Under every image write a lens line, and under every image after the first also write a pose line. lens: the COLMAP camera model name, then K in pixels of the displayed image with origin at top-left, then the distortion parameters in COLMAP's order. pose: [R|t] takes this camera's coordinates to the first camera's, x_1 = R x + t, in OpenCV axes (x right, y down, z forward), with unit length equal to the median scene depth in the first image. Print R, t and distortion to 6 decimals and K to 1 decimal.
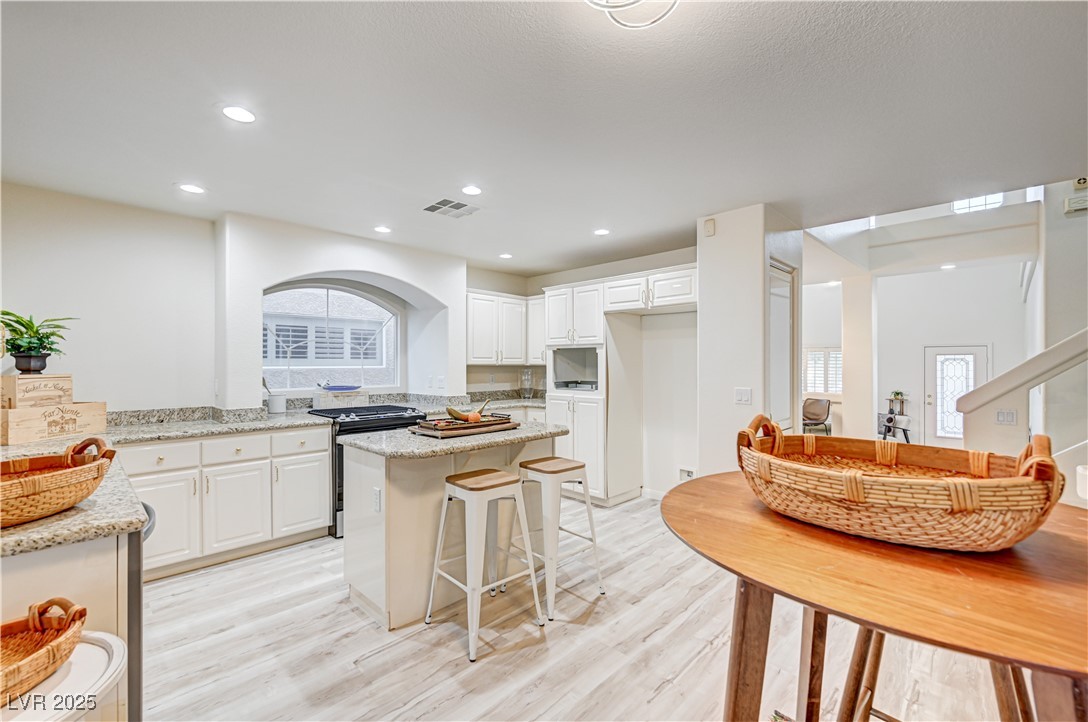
lens RADIAL K [[469.1, 0, 544.0], [0, 469.1, 361.0], [0, 0, 1]] dist [-0.003188, -0.000289]
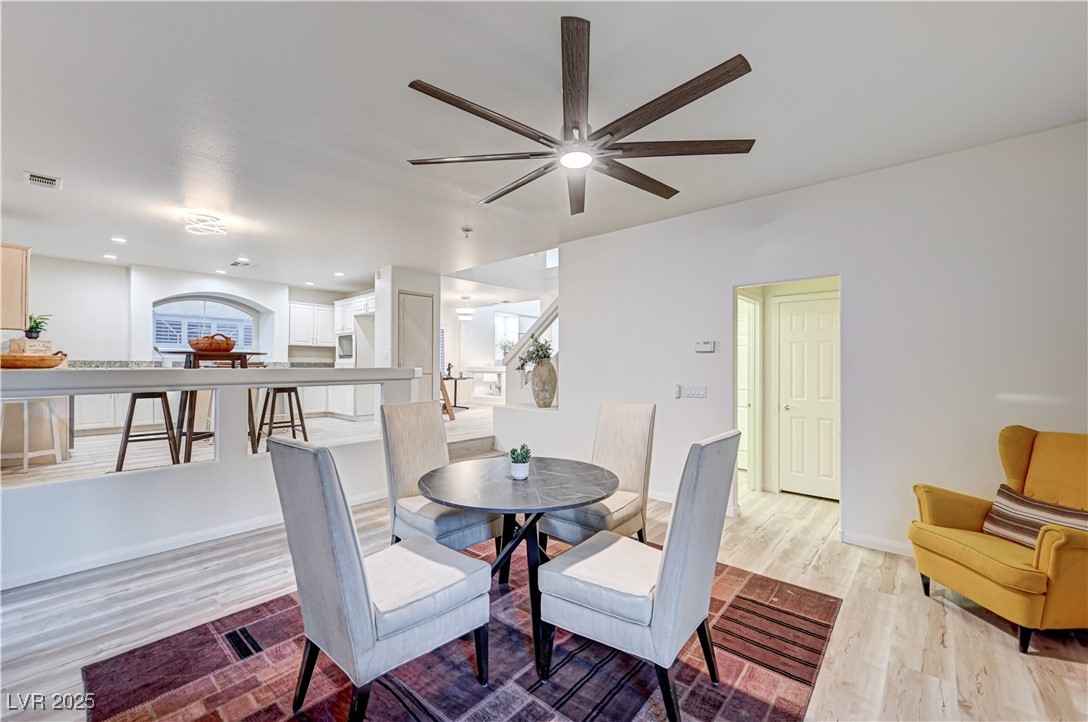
lens RADIAL K [[442.6, 0, 544.7], [0, 442.6, 367.6], [0, 0, 1]] dist [0.000468, 0.000116]
pose [[0.997915, -0.000071, 0.064547, 0.445665], [-0.000255, 0.999987, 0.005055, 0.054711], [-0.064547, -0.005061, 0.997902, -0.467856]]
